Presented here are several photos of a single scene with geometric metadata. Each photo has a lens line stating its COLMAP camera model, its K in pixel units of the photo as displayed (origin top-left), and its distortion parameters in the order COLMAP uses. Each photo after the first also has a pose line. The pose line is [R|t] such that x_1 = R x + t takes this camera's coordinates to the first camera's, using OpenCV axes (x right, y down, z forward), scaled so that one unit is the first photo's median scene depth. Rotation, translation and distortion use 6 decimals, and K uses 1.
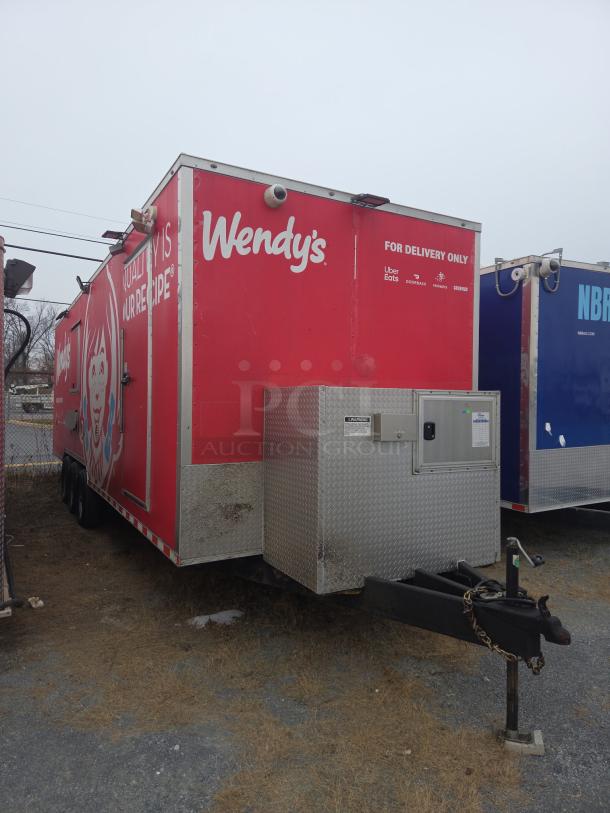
lens RADIAL K [[540.6, 0, 298.2], [0, 540.6, 403.0], [0, 0, 1]] dist [0.070676, 0.001559]
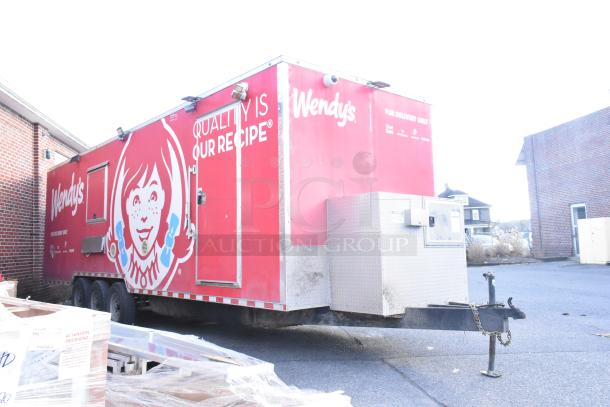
lens RADIAL K [[520.8, 0, 303.5], [0, 520.8, 201.1], [0, 0, 1]] dist [-0.004384, -0.007489]
pose [[0.977069, -0.006656, 0.212819, -0.436313], [0.027362, 0.995149, -0.094495, 0.116861], [-0.211158, 0.098151, 0.972512, -0.433243]]
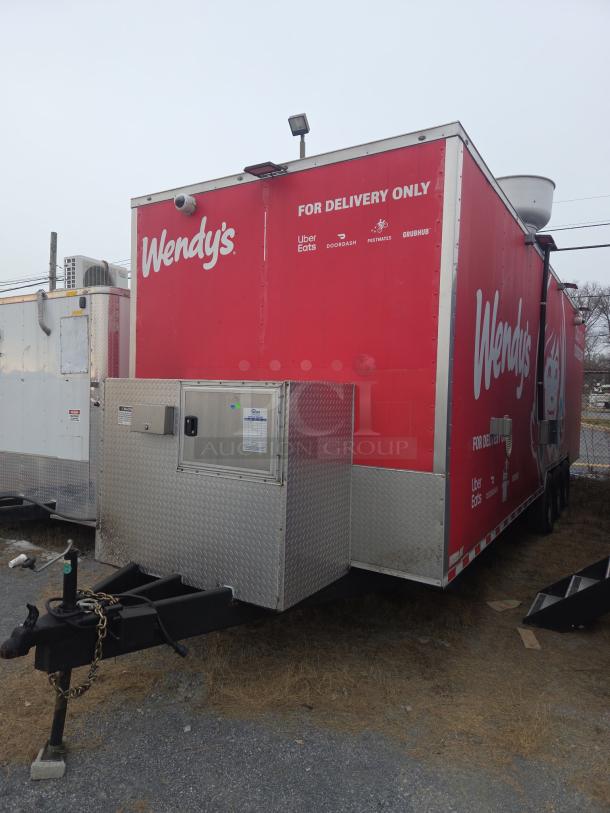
lens RADIAL K [[540.6, 0, 297.0], [0, 540.6, 402.2], [0, 0, 1]] dist [0.070676, 0.001559]
pose [[0.493089, 0.019685, -0.869756, 0.996614], [-0.020163, 0.999734, 0.011196, -0.000814], [0.869745, 0.012016, 0.493355, 0.640296]]
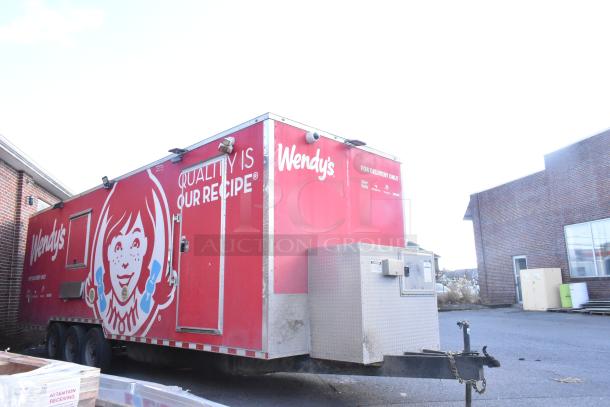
lens RADIAL K [[475.2, 0, 303.8], [0, 475.2, 203.2], [0, 0, 1]] dist [-0.006189, 0.002786]
pose [[0.958911, 0.035021, 0.281536, -0.469911], [0.019610, 0.981796, -0.188921, 0.107104], [-0.283027, 0.186680, 0.940769, -0.359730]]
